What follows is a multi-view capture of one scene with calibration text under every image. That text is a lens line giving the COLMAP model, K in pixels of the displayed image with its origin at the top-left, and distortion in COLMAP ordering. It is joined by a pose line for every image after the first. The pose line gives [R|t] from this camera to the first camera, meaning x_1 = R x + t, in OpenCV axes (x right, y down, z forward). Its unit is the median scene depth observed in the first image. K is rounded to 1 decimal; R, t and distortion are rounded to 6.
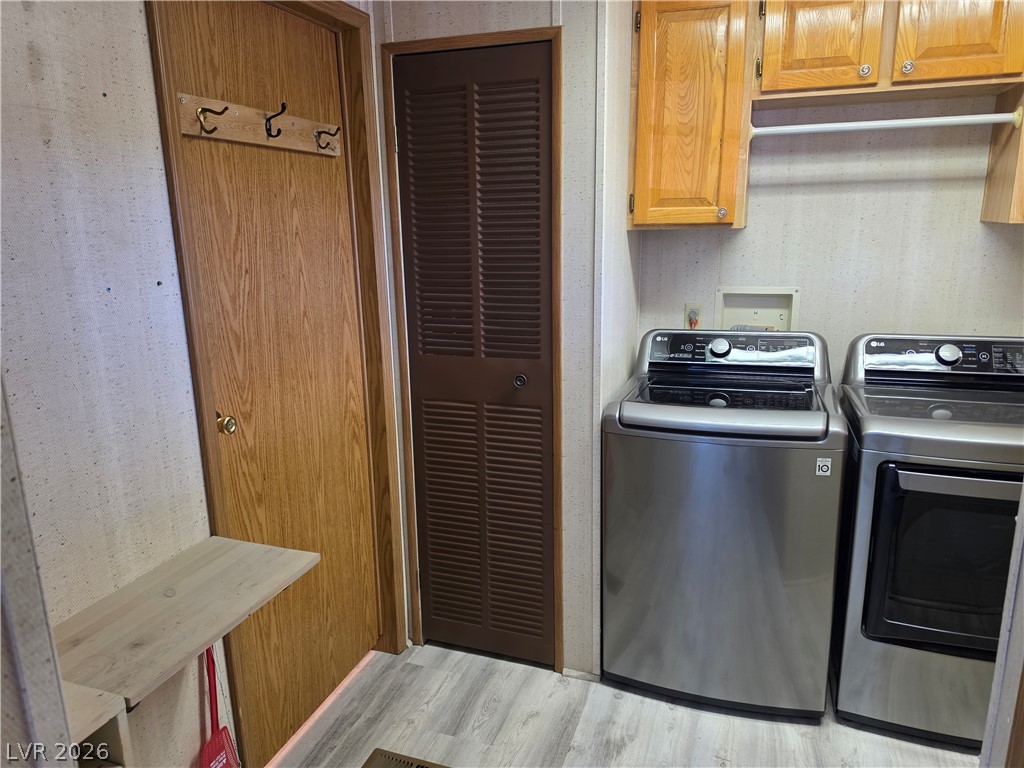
lens RADIAL K [[710.2, 0, 514.7], [0, 710.2, 383.8], [0, 0, 1]] dist [0.019476, -0.031564]
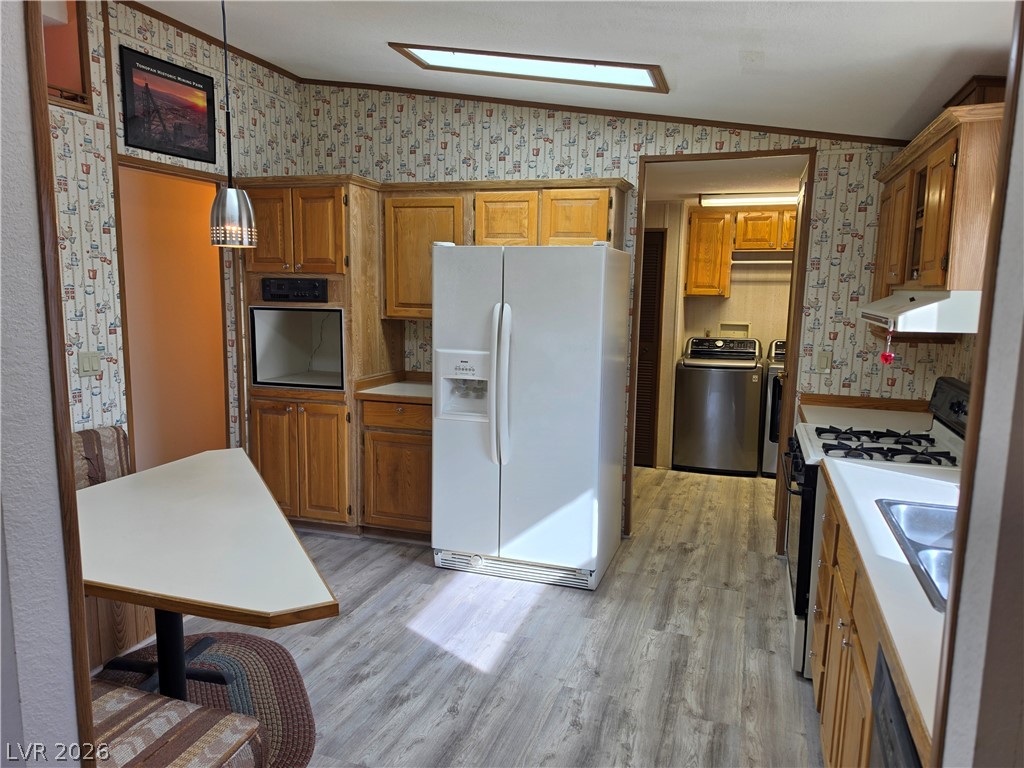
lens RADIAL K [[710.2, 0, 507.3], [0, 710.2, 382.8], [0, 0, 1]] dist [0.019476, -0.031564]
pose [[0.999391, 0.034875, 0.001219, -0.534023], [-0.034606, 0.994960, -0.094108, 0.405587], [-0.004495, 0.094009, 0.995561, -1.733183]]
